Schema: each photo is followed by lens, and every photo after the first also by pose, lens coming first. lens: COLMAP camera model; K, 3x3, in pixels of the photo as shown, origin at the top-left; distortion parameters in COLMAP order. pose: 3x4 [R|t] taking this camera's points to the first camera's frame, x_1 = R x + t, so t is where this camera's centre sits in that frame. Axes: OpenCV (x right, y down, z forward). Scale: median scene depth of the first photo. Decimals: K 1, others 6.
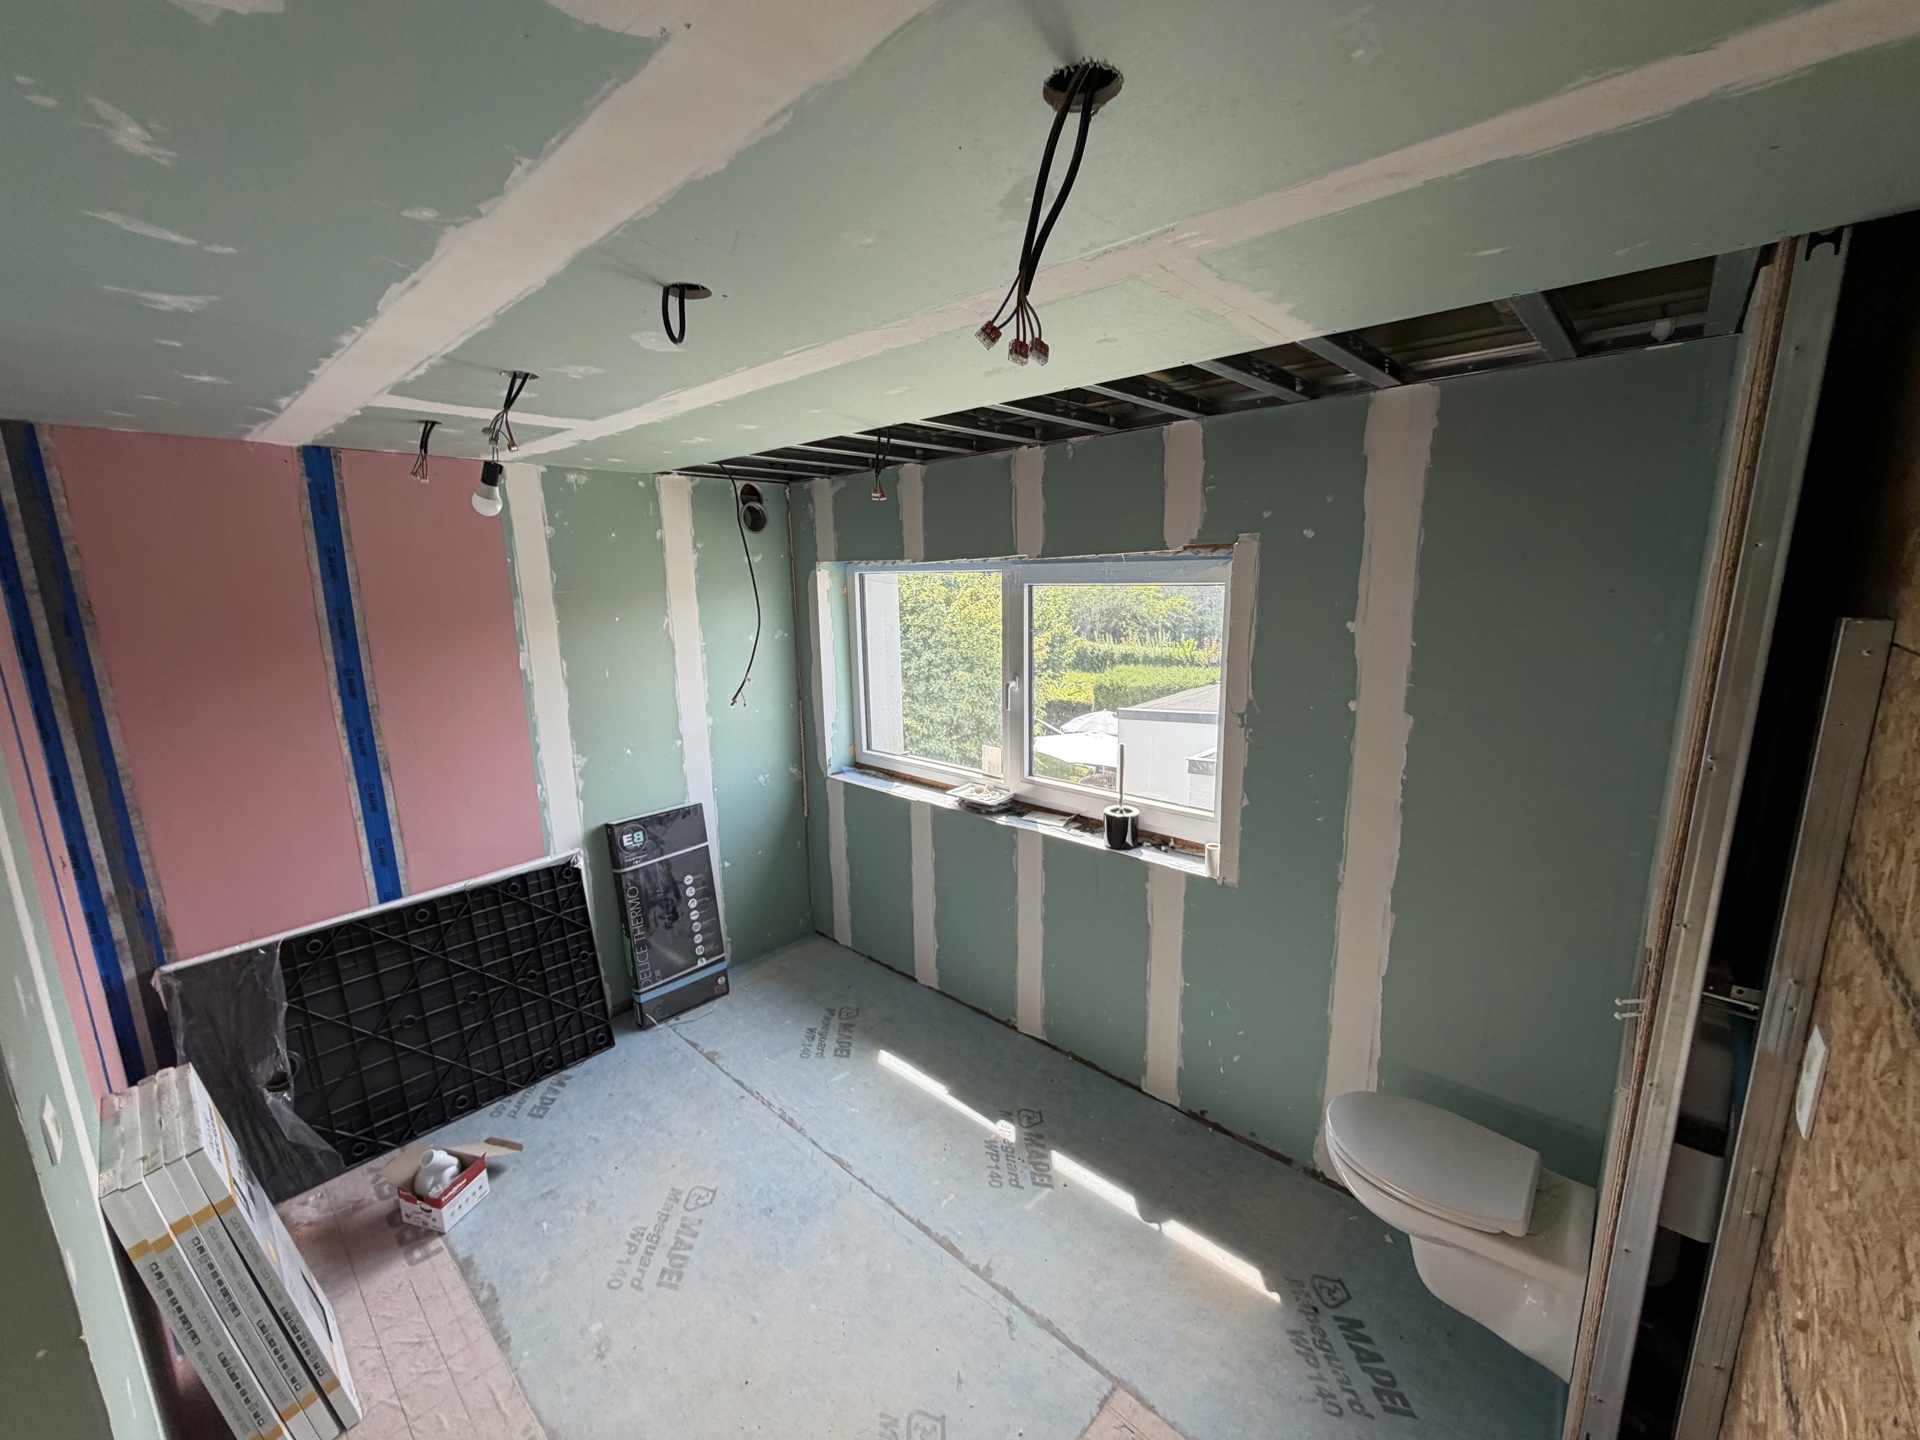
lens RADIAL K [[769.5, 0, 956.4], [0, 769.5, 719.6], [0, 0, 1]] dist [0.002564, -0.000142]
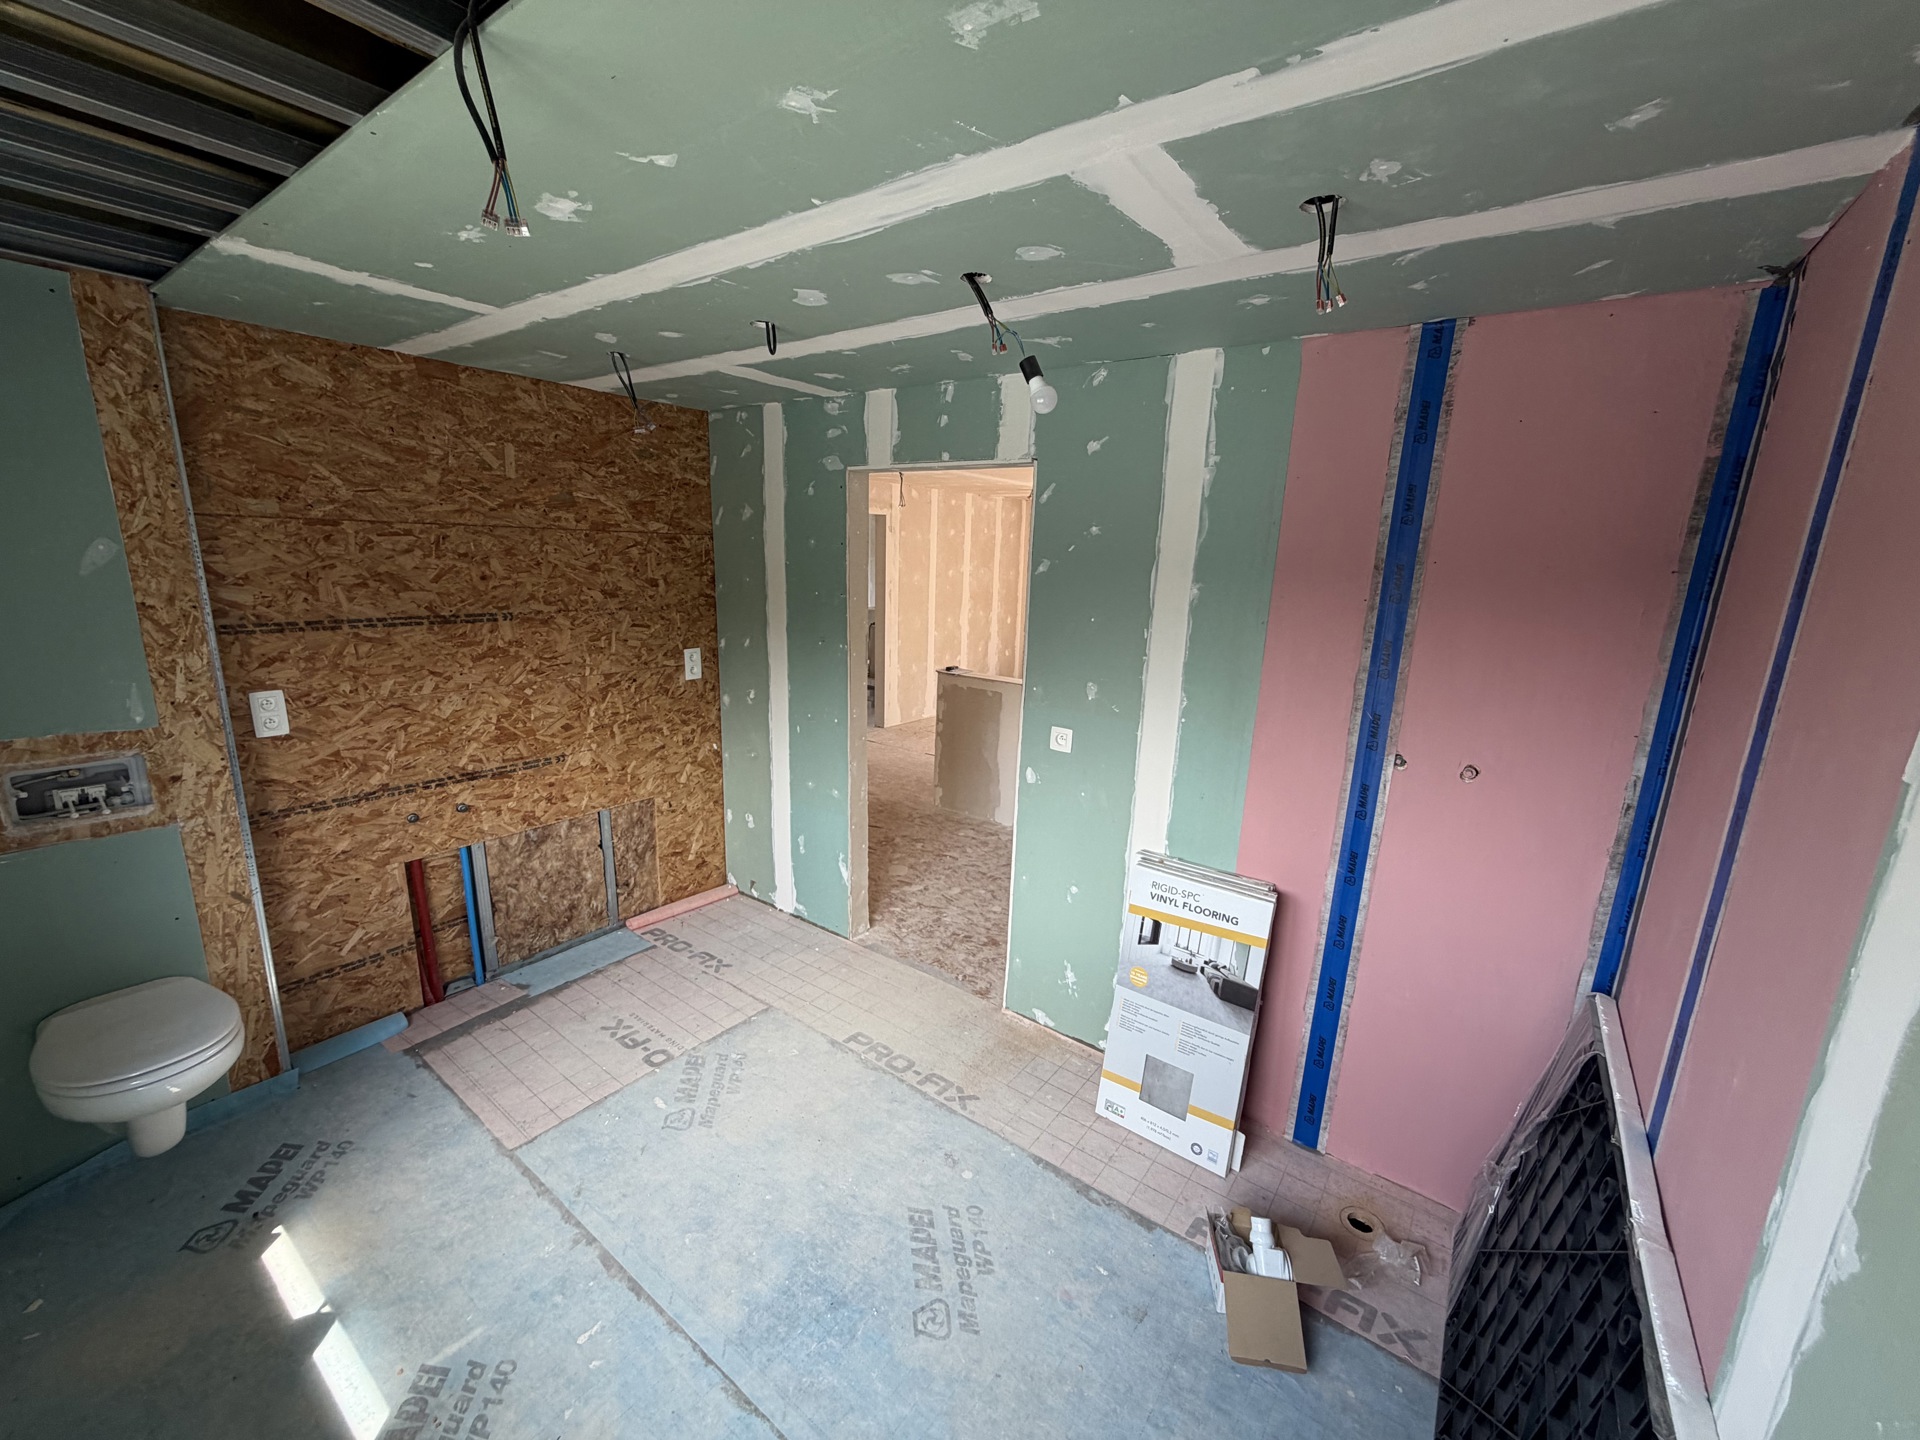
lens RADIAL K [[769.5, 0, 959.3], [0, 769.5, 721.7], [0, 0, 1]] dist [0.002564, -0.000142]
pose [[-0.993649, 0.015855, -0.111402, -0.304019], [-0.031201, 0.912382, 0.408150, -0.231559], [0.108112, 0.409033, -0.906092, 1.544805]]
